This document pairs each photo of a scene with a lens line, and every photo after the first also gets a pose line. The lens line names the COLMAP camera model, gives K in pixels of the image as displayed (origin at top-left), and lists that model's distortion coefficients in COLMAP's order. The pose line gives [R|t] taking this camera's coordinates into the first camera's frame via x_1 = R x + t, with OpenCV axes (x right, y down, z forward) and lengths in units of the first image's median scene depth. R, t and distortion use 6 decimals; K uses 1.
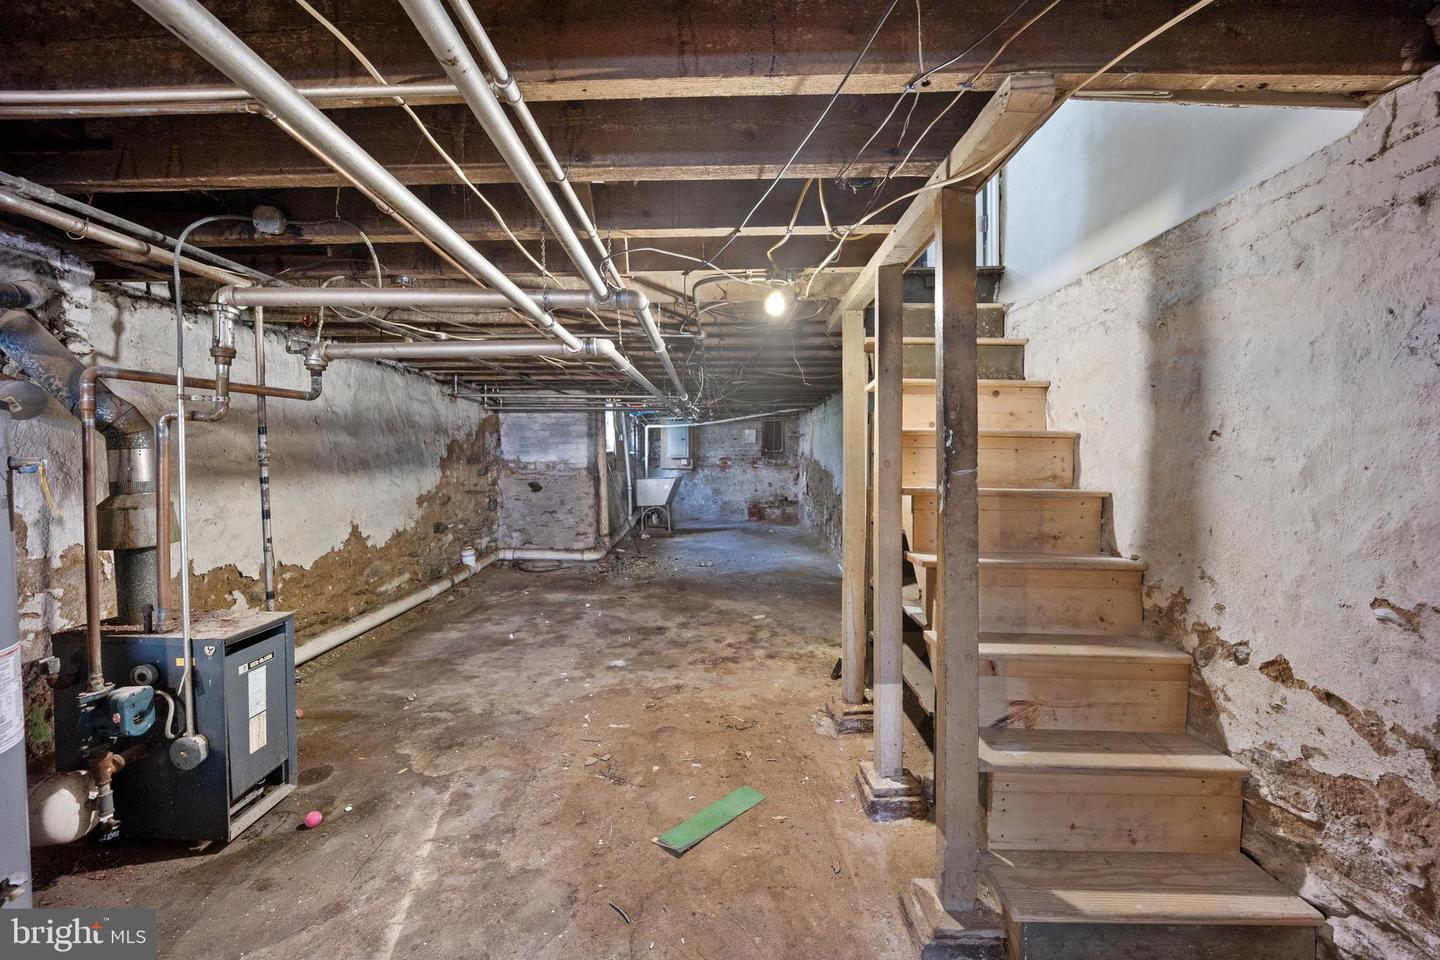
lens RADIAL K [[602.1, 0, 709.6], [0, 602.1, 472.6], [0, 0, 1]] dist [-0.020327, -0.000175]
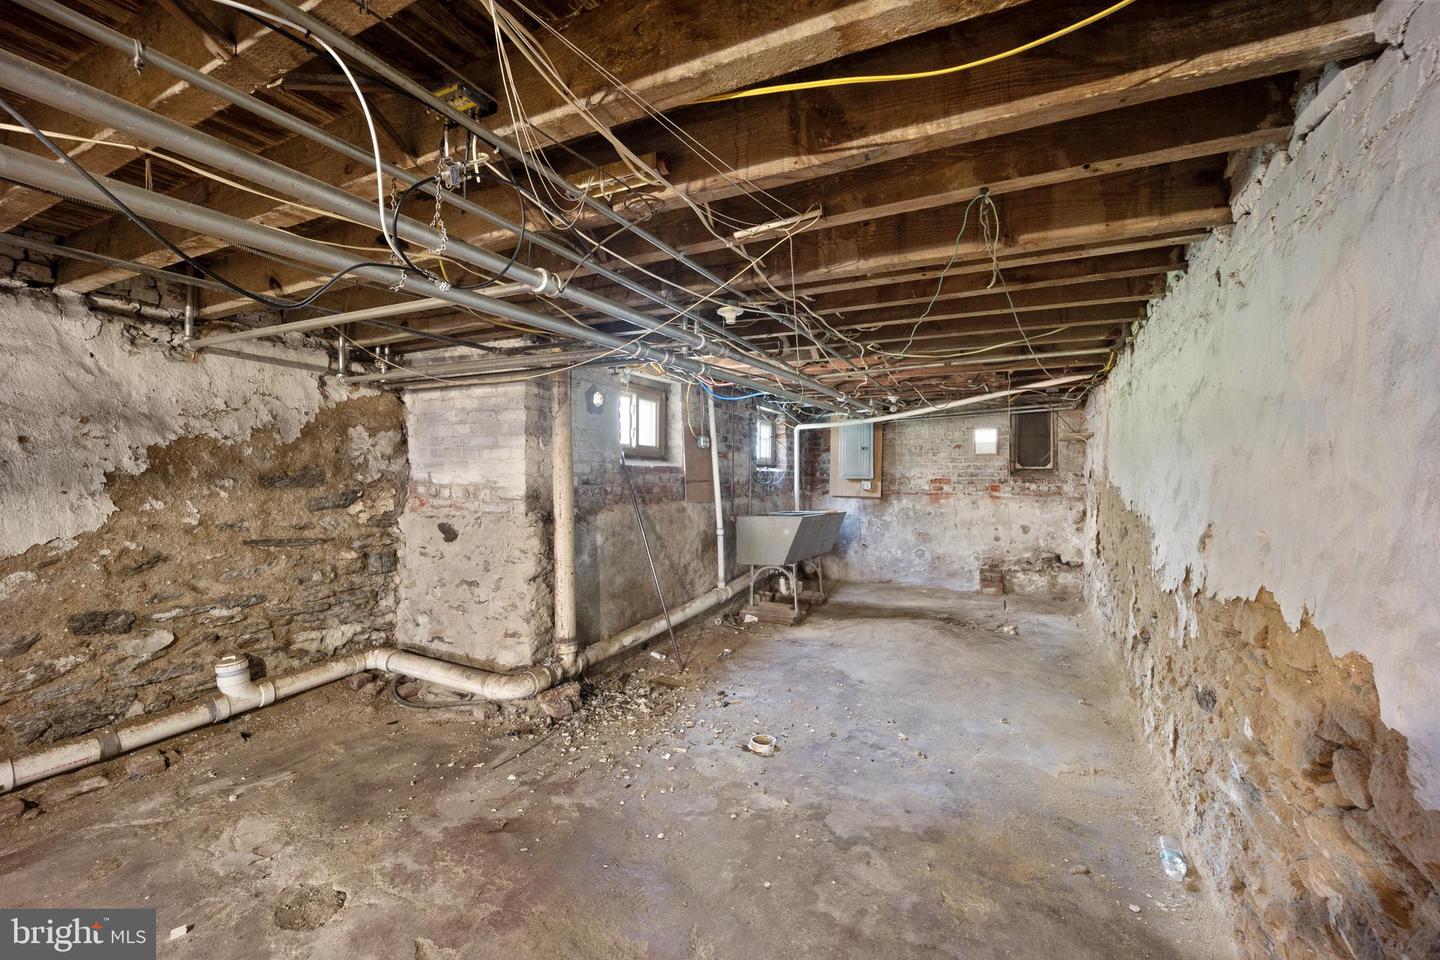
lens RADIAL K [[602.1, 0, 712.5], [0, 602.1, 474.8], [0, 0, 1]] dist [-0.020327, -0.000175]
pose [[0.894645, 0.006476, -0.446731, 0.145874], [-0.019326, 0.999520, -0.024215, -0.017487], [0.446360, 0.030297, 0.894341, 0.635799]]
